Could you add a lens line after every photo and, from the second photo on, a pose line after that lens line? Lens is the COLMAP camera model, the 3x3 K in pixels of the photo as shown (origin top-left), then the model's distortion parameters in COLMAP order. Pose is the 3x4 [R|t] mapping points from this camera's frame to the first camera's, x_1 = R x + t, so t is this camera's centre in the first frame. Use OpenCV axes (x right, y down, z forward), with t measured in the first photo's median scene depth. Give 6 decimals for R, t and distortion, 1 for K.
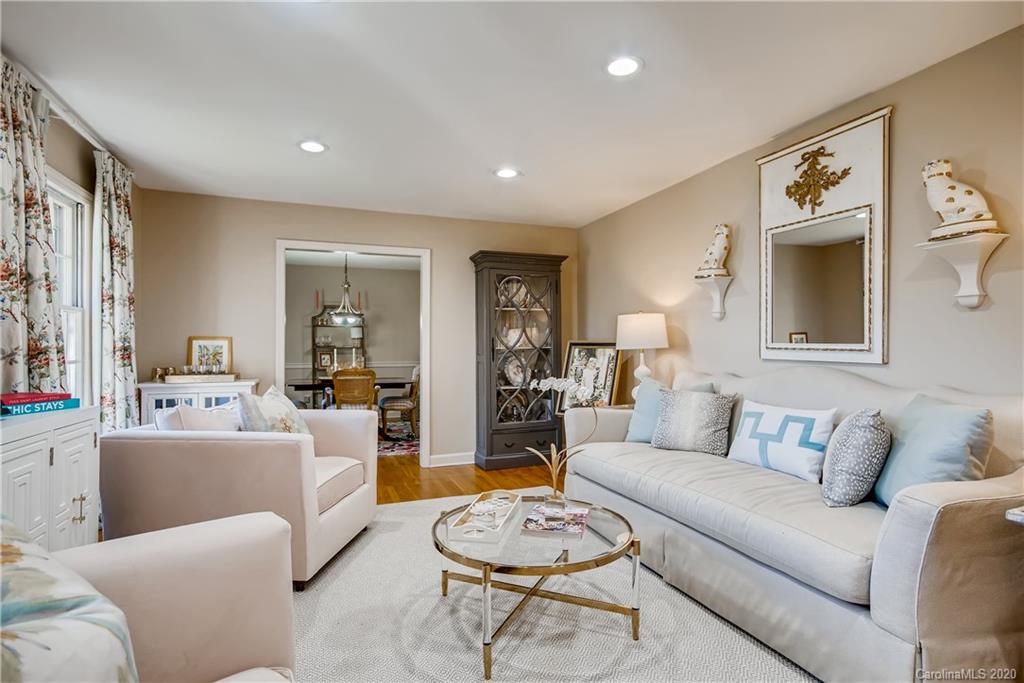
lens RADIAL K [[510.1, 0, 518.0], [0, 510.1, 345.7], [0, 0, 1]] dist [-0.015745, 0.019391]
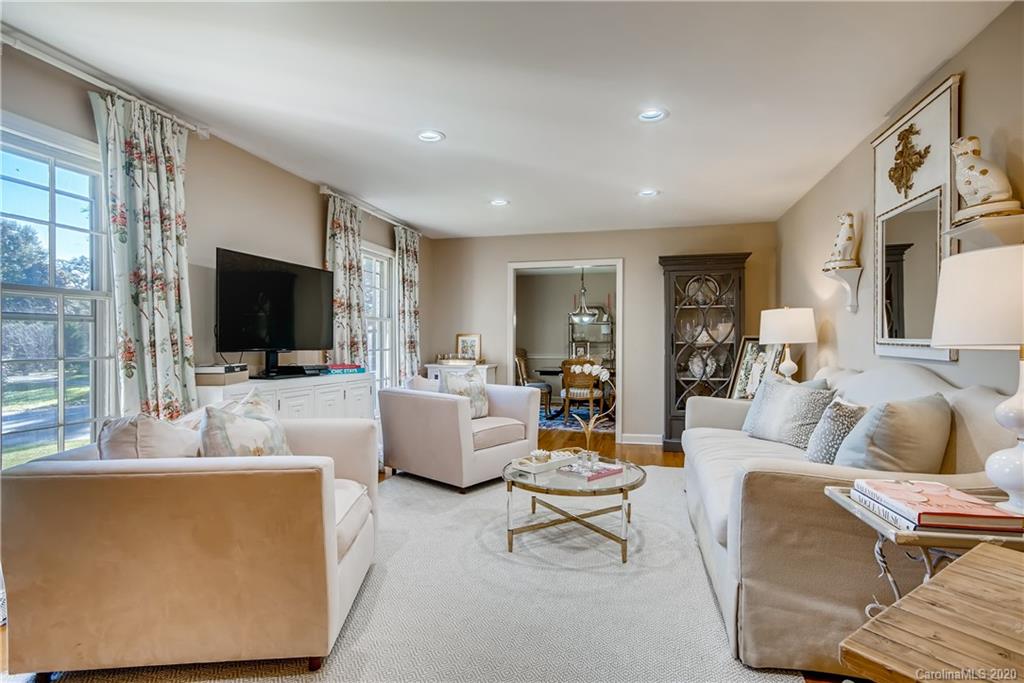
lens RADIAL K [[510.1, 0, 518.0], [0, 510.1, 345.7], [0, 0, 1]] dist [-0.015745, 0.019391]
pose [[0.811563, 0.006842, -0.584226, 0.498205], [-0.000332, 0.999937, 0.011249, -0.001415], [0.584266, -0.008935, 0.811513, -0.148185]]
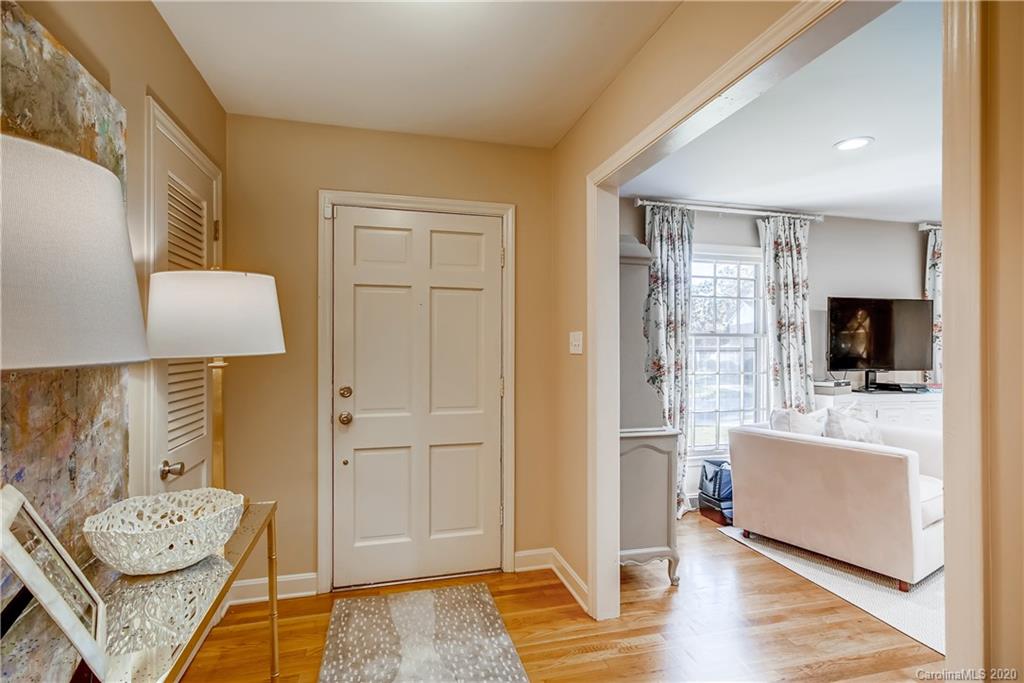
lens RADIAL K [[510.1, 0, 518.0], [0, 510.1, 345.7], [0, 0, 1]] dist [-0.015745, 0.019391]
pose [[-0.110209, -0.002056, -0.993906, 0.909922], [-0.000688, 0.999998, -0.001992, -0.043054], [0.993908, 0.000464, -0.110210, -0.371515]]
